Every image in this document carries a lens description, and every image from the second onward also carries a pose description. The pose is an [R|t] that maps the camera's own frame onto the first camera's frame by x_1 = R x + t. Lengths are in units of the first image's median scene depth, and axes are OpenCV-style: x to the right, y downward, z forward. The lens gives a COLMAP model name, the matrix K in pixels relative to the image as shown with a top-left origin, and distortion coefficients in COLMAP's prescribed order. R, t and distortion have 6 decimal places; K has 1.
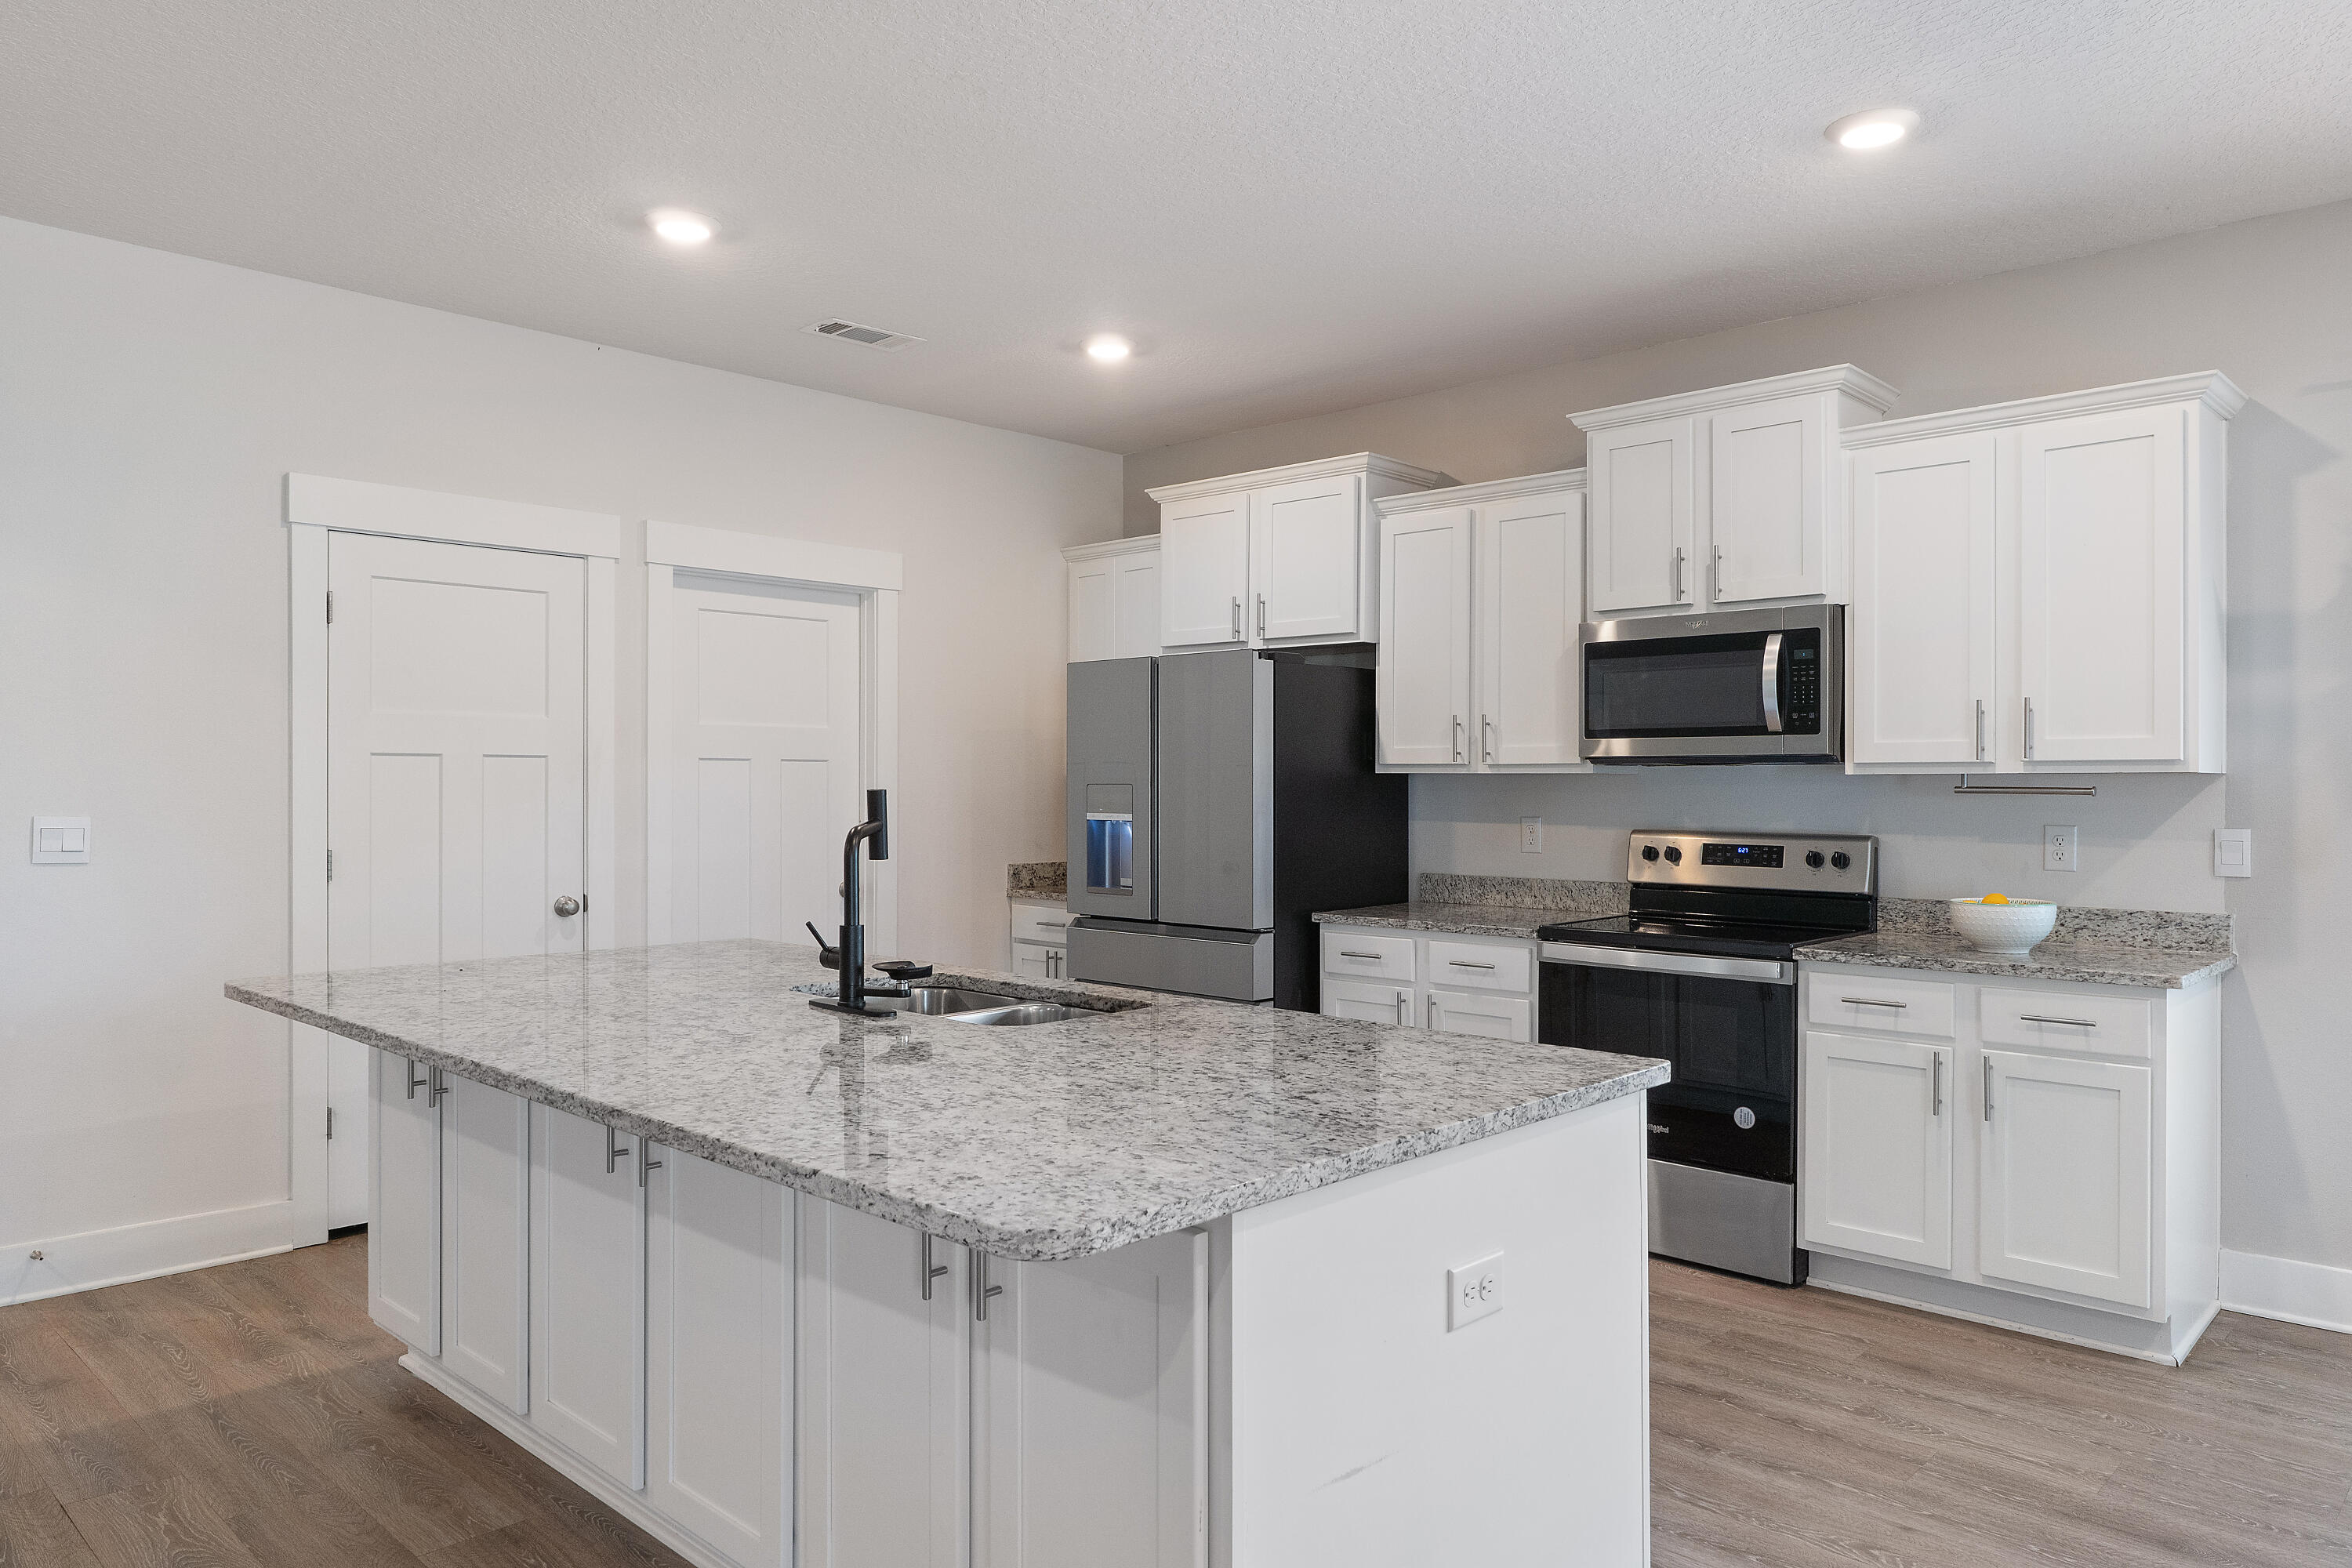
lens RADIAL K [[1555.8, 0, 1175.7], [0, 1555.8, 785.6], [0, 0, 1]] dist [-0.000103, 0.000309]
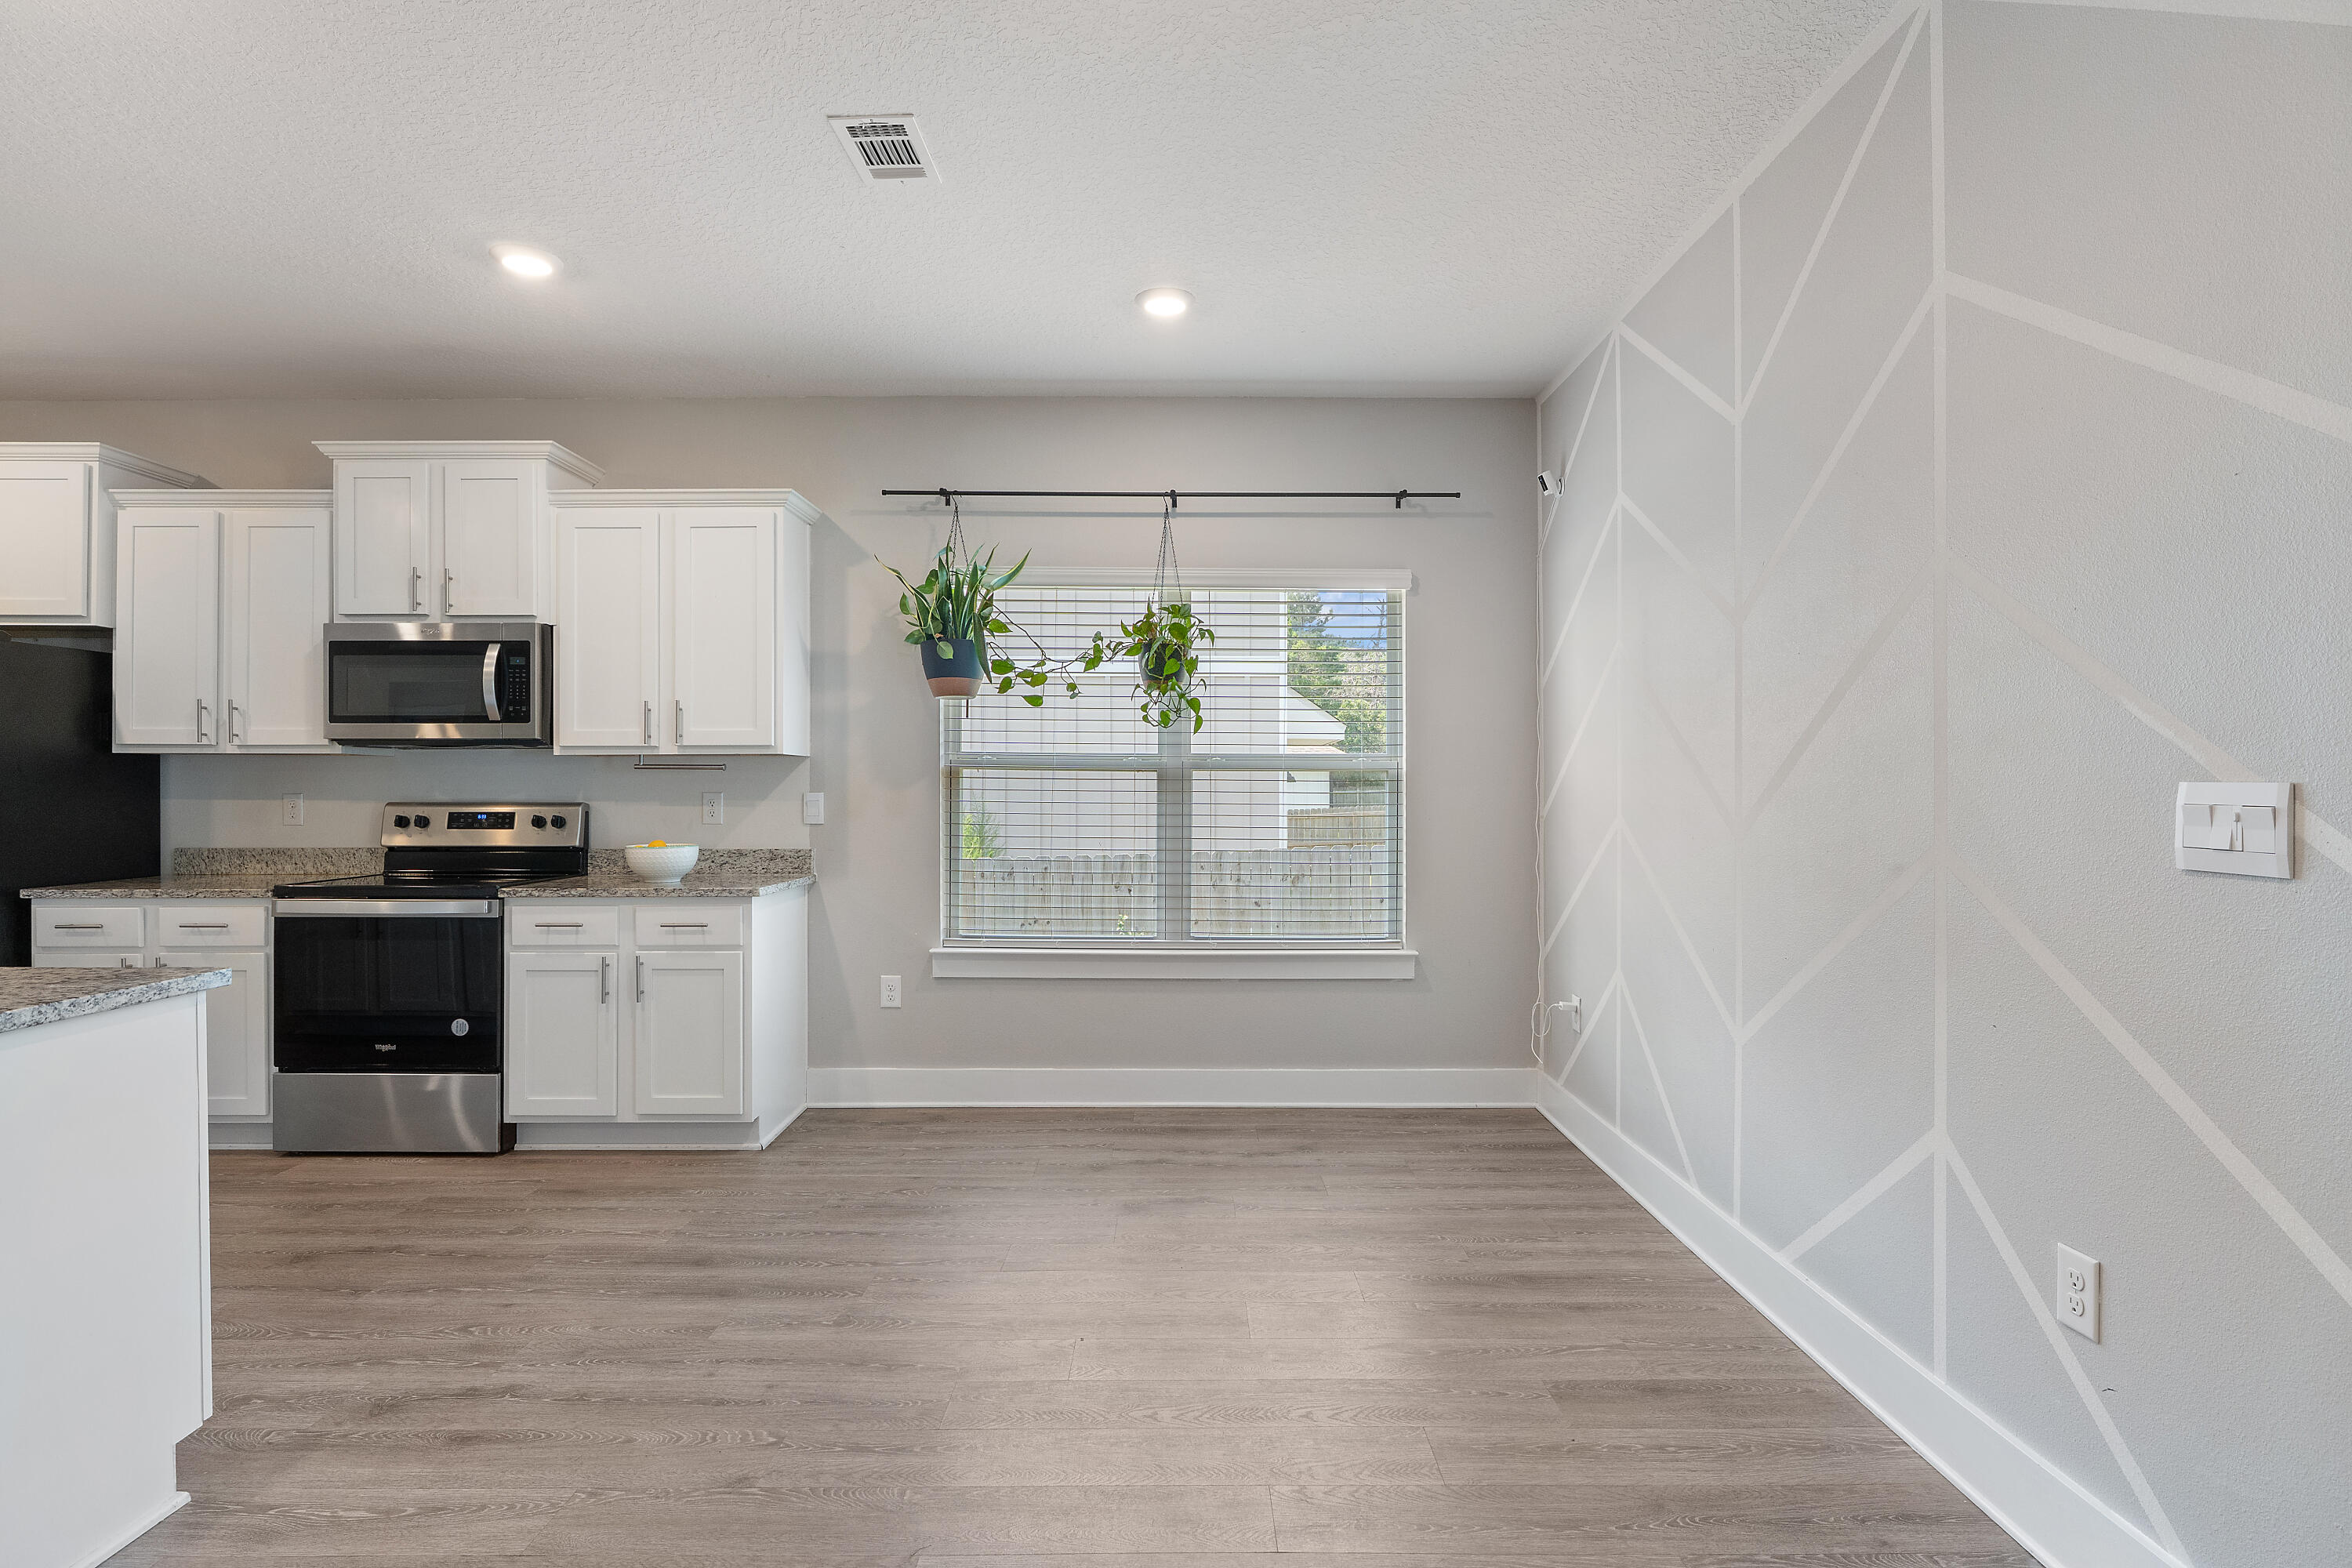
lens RADIAL K [[1207.9, 0, 1188.6], [0, 1207.9, 784.5], [0, 0, 1]] dist [-0.003780, -0.002768]
pose [[0.719460, -0.000660, 0.694533, 0.111546], [0.003238, 0.999992, -0.002403, 0.022160], [-0.694526, 0.003978, 0.719456, -0.099861]]
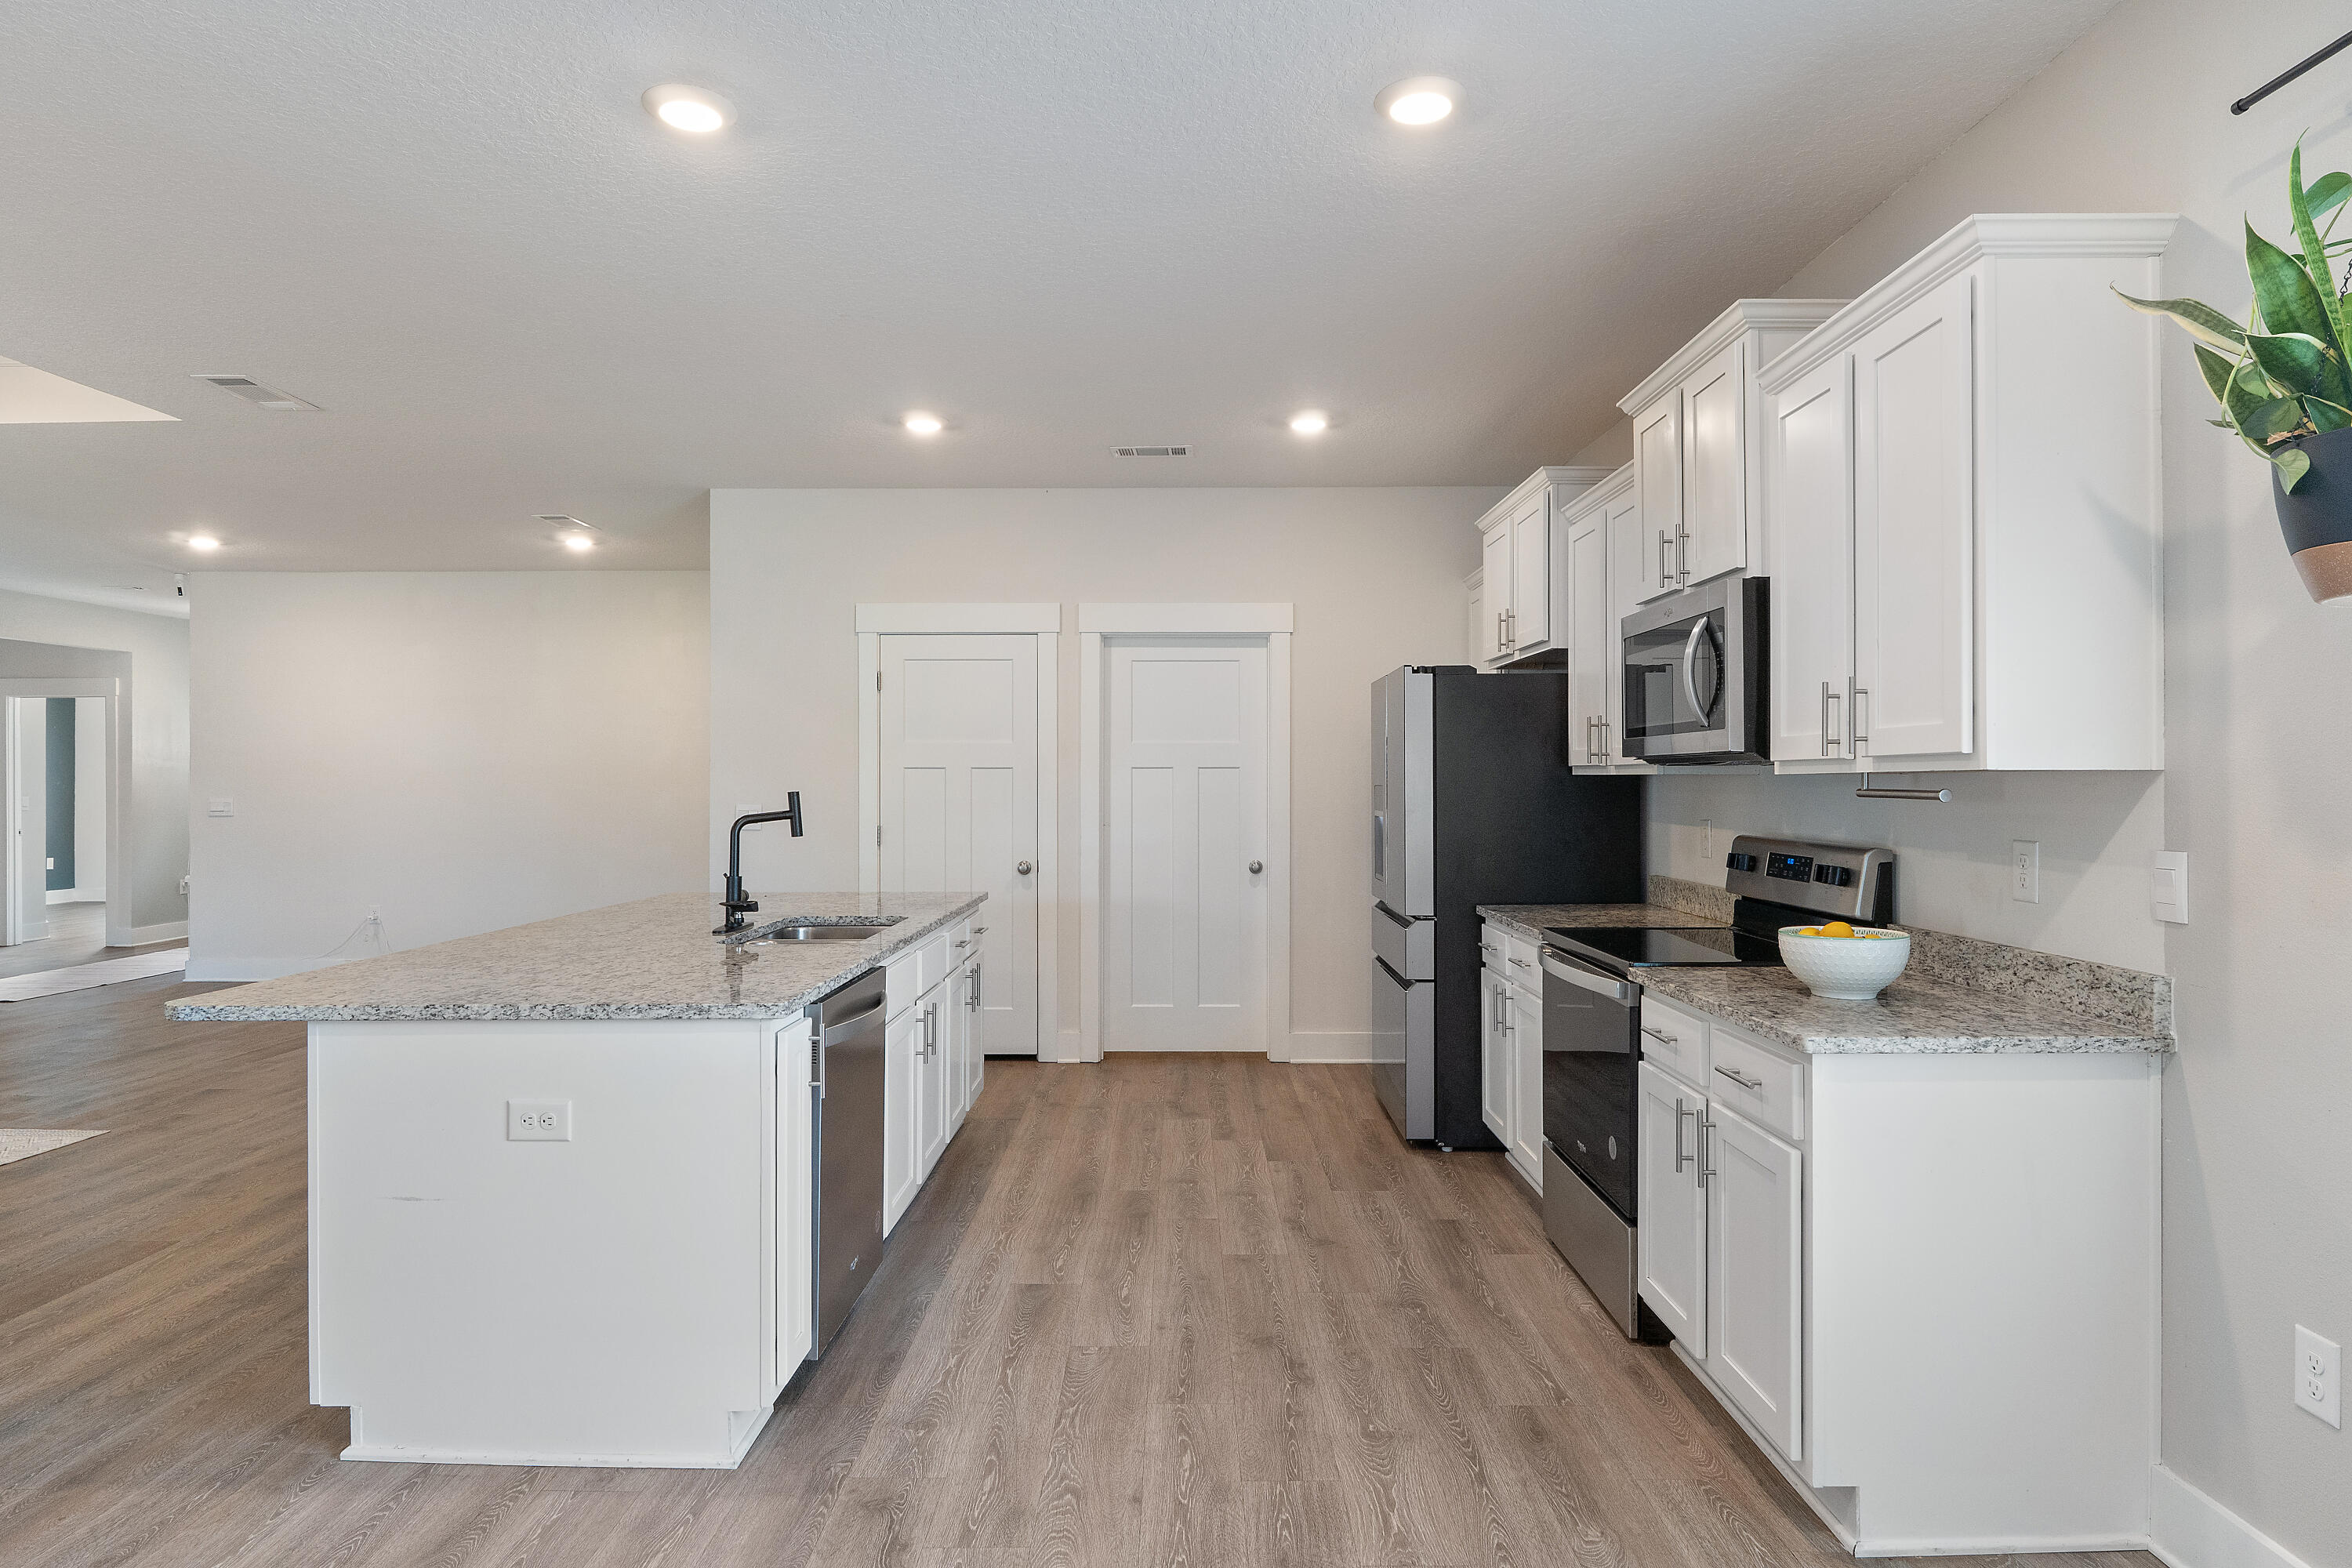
lens RADIAL K [[1325.7, 0, 1168.6], [0, 1325.7, 773.8], [0, 0, 1]] dist [-0.005921, 0.002074]
pose [[0.686482, -0.007956, -0.727103, 0.737244], [0.002828, 0.999962, -0.008272, -0.002432], [0.727141, 0.003623, 0.686478, 0.260822]]
